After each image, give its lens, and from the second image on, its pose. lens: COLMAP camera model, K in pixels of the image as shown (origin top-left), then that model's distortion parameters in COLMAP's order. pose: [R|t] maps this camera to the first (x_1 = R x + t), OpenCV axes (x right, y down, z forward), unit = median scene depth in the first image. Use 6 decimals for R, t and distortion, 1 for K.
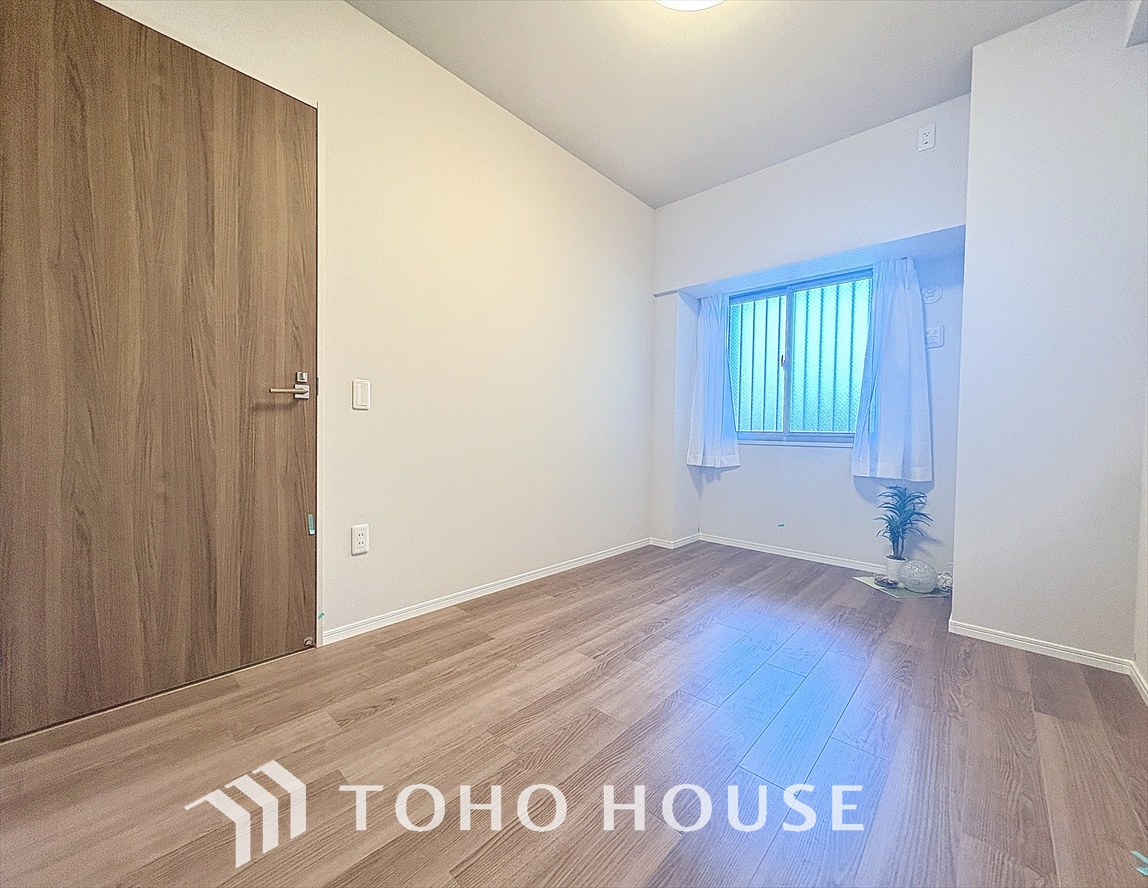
lens RADIAL K [[445.3, 0, 574.0], [0, 445.3, 444.0], [0, 0, 1]] dist [-0.002828, -0.000250]
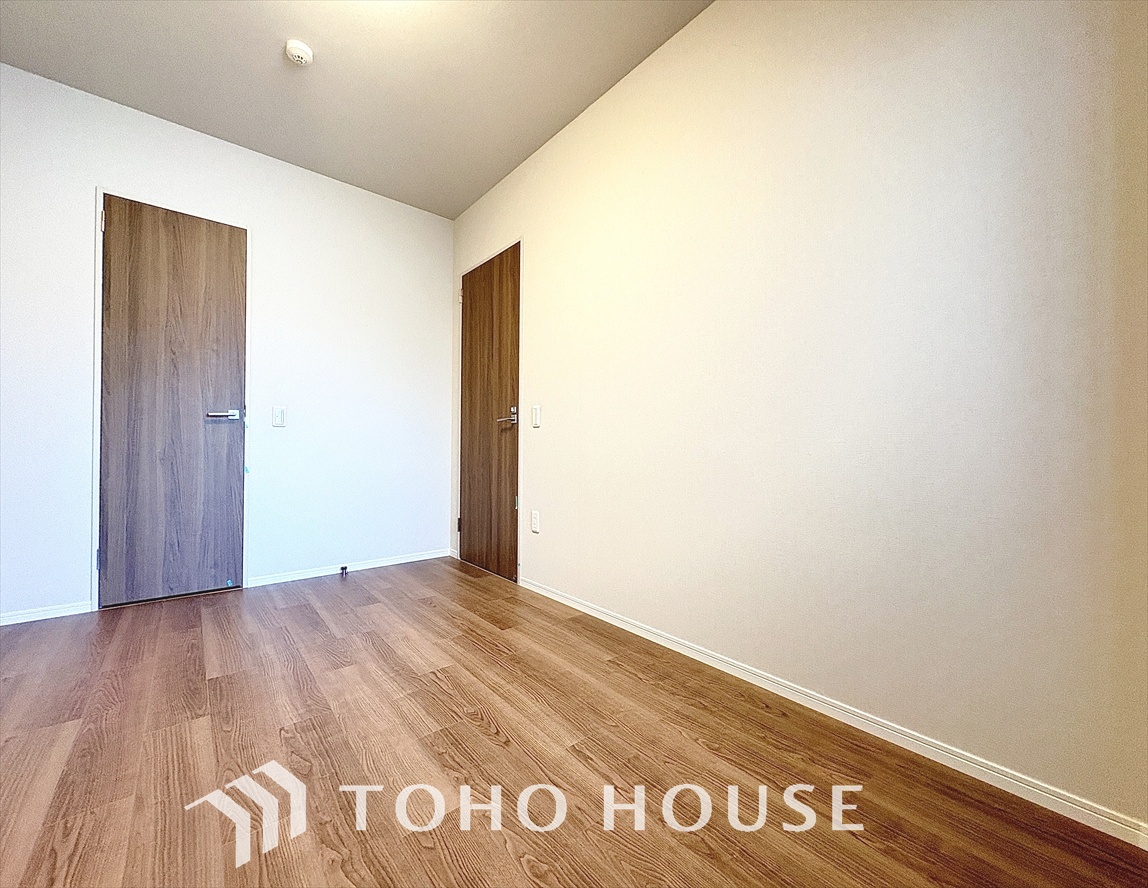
lens RADIAL K [[460.1, 0, 584.8], [0, 460.1, 445.8], [0, 0, 1]] dist [-0.001342, -0.000376]
pose [[-0.103133, -0.021172, -0.994442, 1.067406], [-0.039268, 0.999081, -0.017198, -0.001068], [0.993892, 0.037276, -0.103870, 1.498113]]
